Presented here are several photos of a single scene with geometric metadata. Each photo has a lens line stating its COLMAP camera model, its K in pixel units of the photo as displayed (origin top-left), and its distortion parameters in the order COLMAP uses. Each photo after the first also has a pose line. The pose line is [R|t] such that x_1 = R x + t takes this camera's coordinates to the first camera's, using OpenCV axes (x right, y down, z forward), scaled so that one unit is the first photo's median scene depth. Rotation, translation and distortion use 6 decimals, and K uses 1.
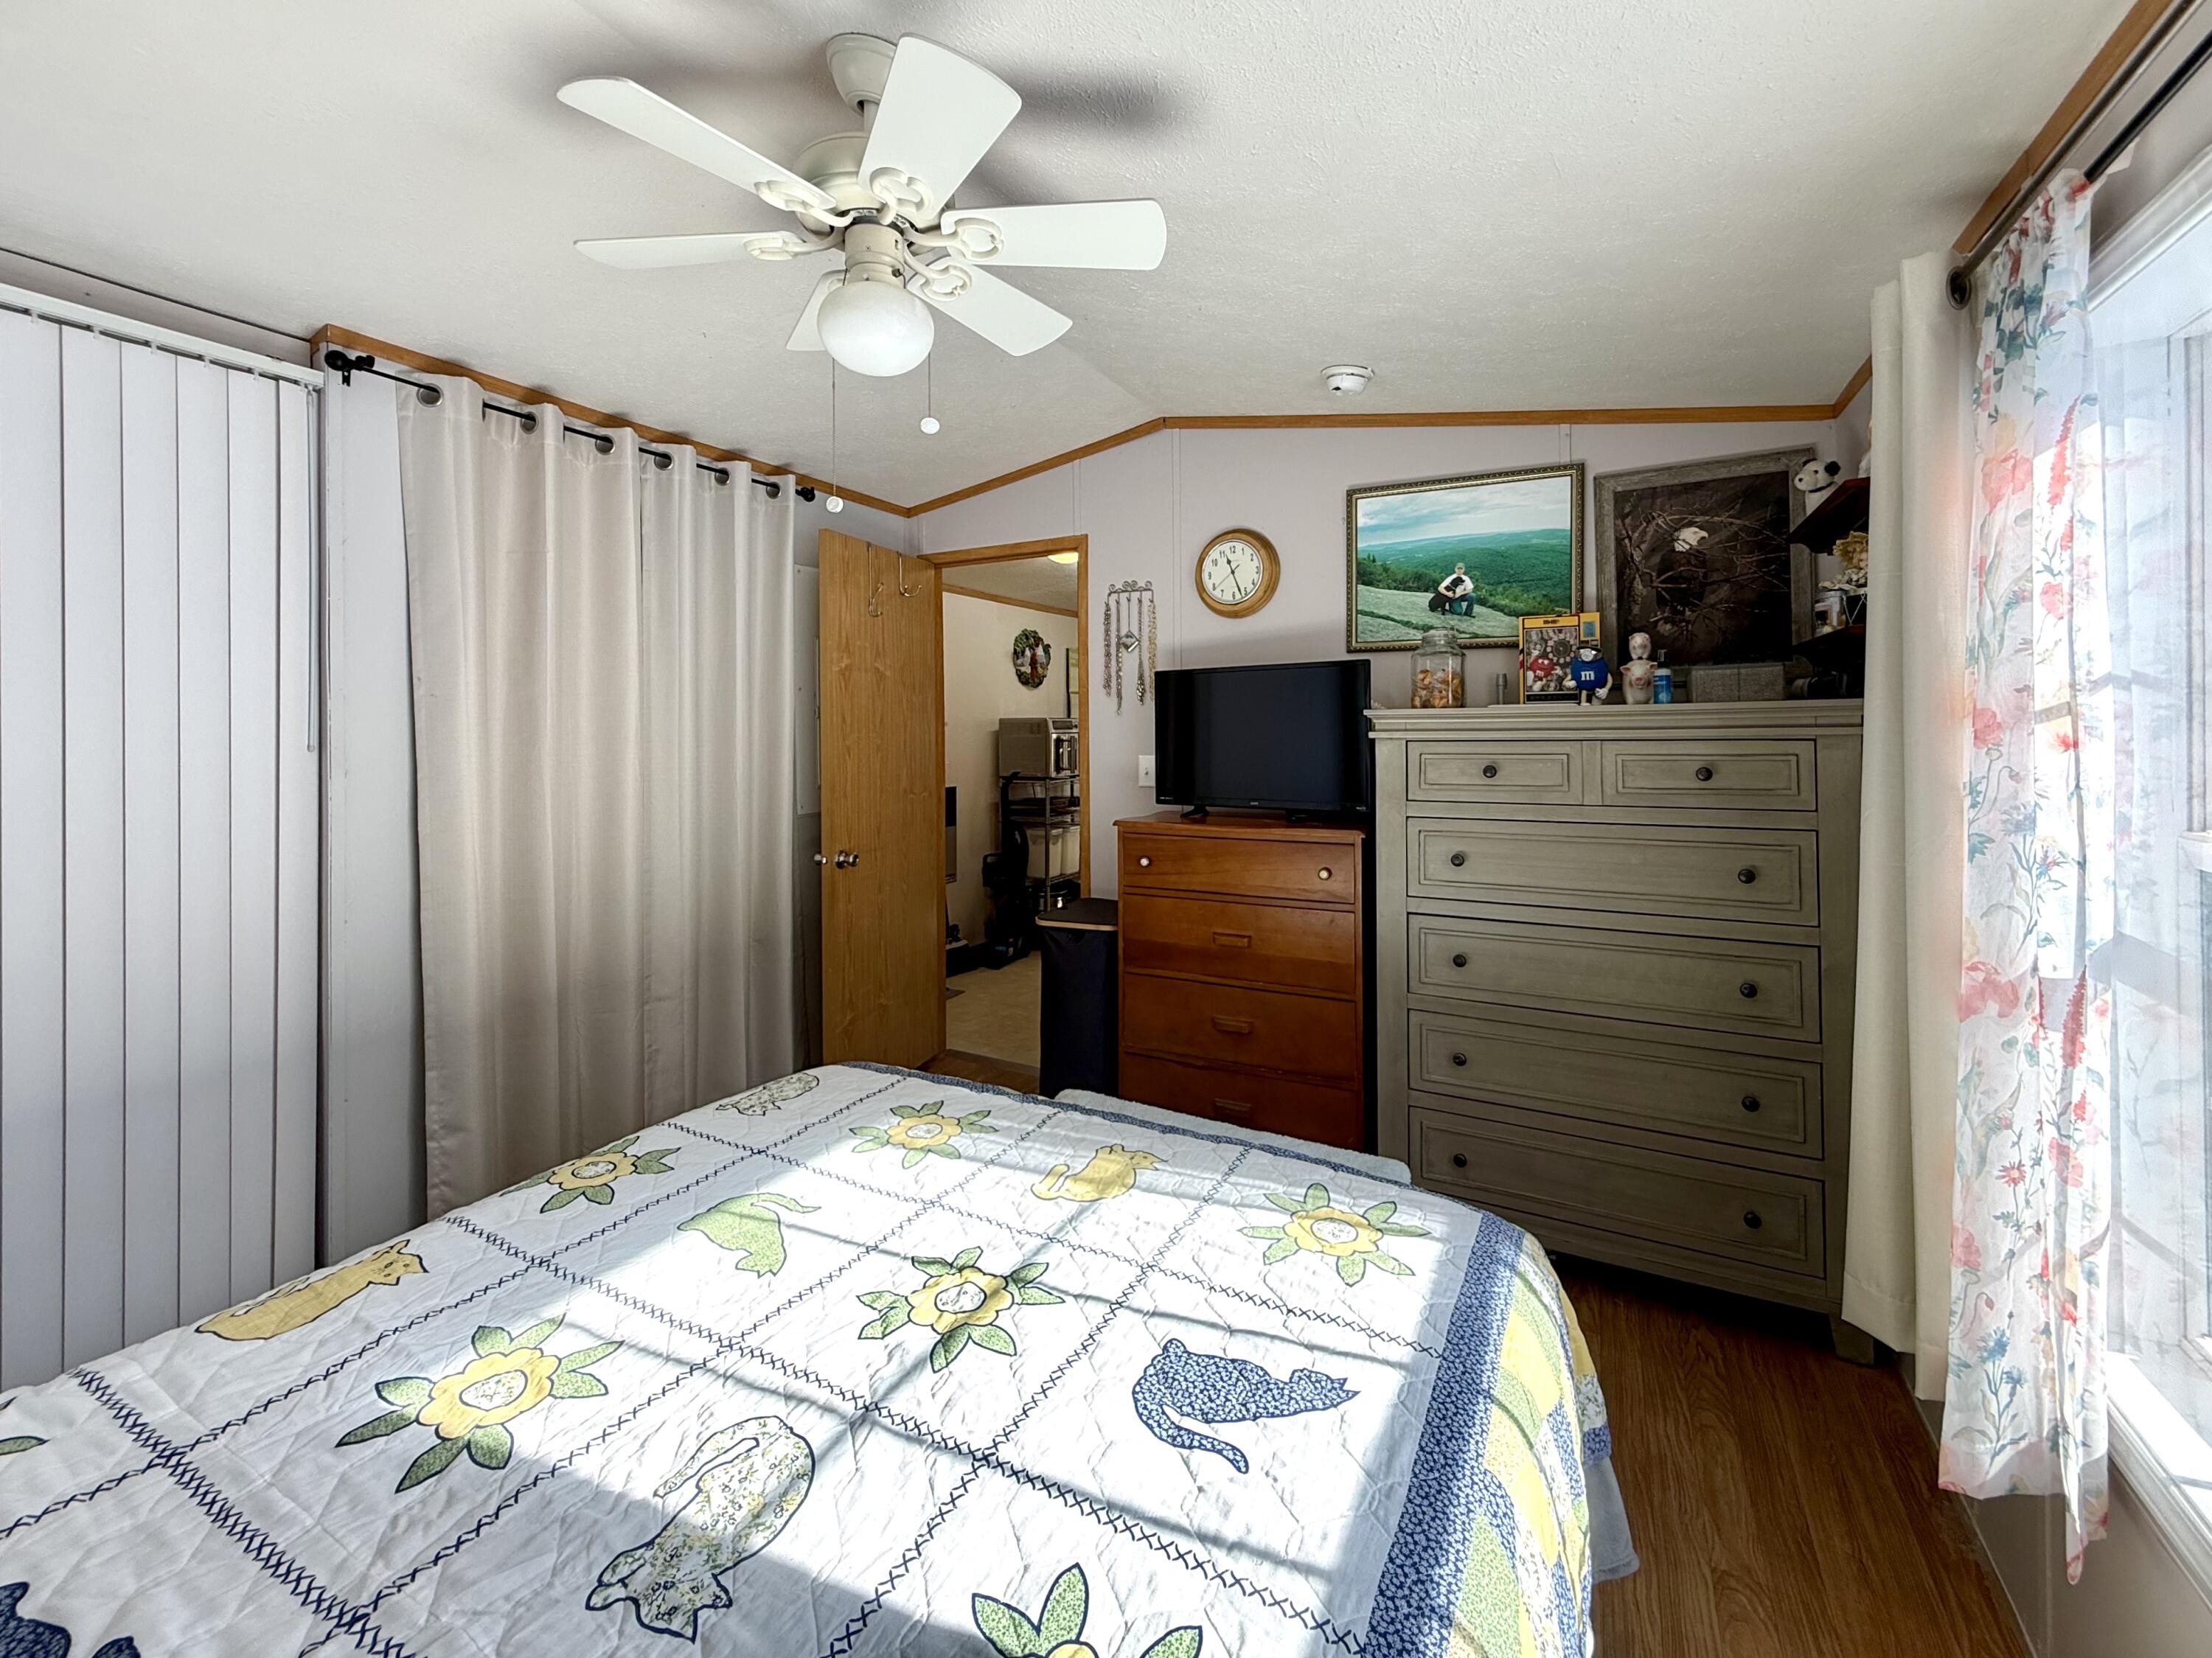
lens RADIAL K [[916.5, 0, 1104.8], [0, 916.5, 729.3], [0, 0, 1]] dist [0.000778, 0.000671]
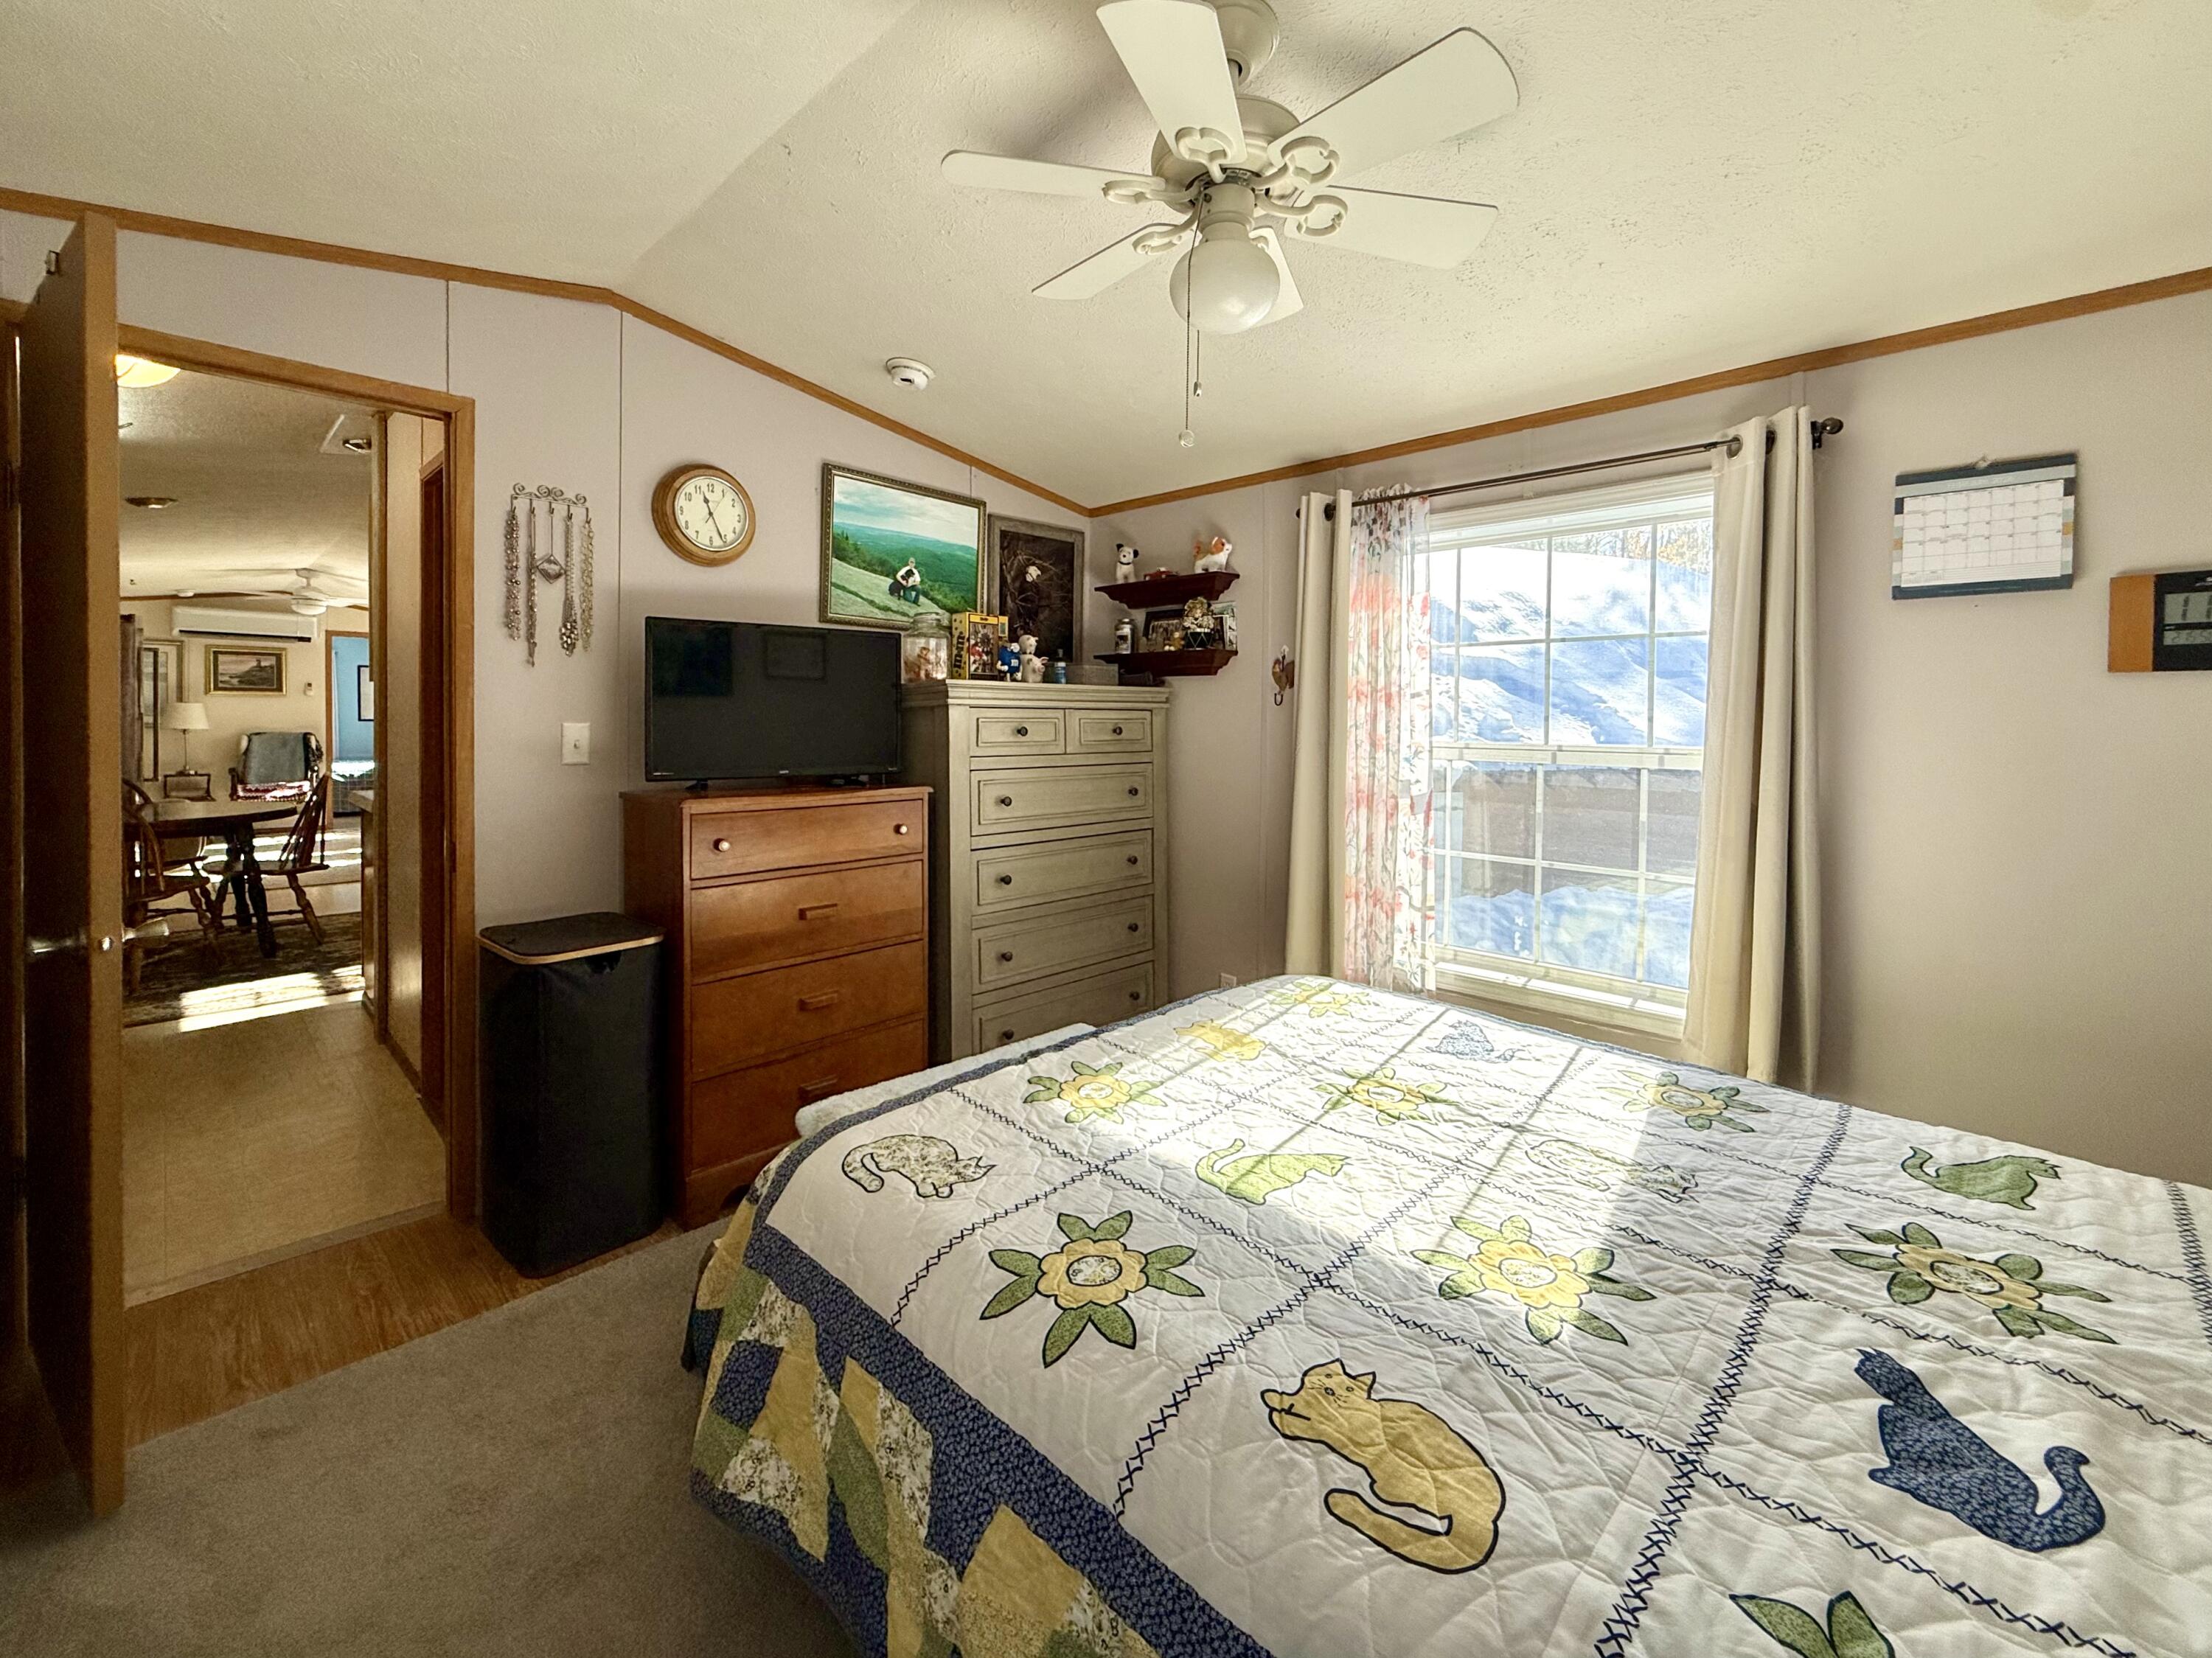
lens RADIAL K [[916.5, 0, 1104.8], [0, 916.5, 729.3], [0, 0, 1]] dist [0.000778, 0.000671]
pose [[0.279985, 0.000573, 0.960004, -0.712308], [-0.012001, 0.999924, 0.002904, 0.033892], [-0.959929, -0.012334, 0.279971, 0.459787]]
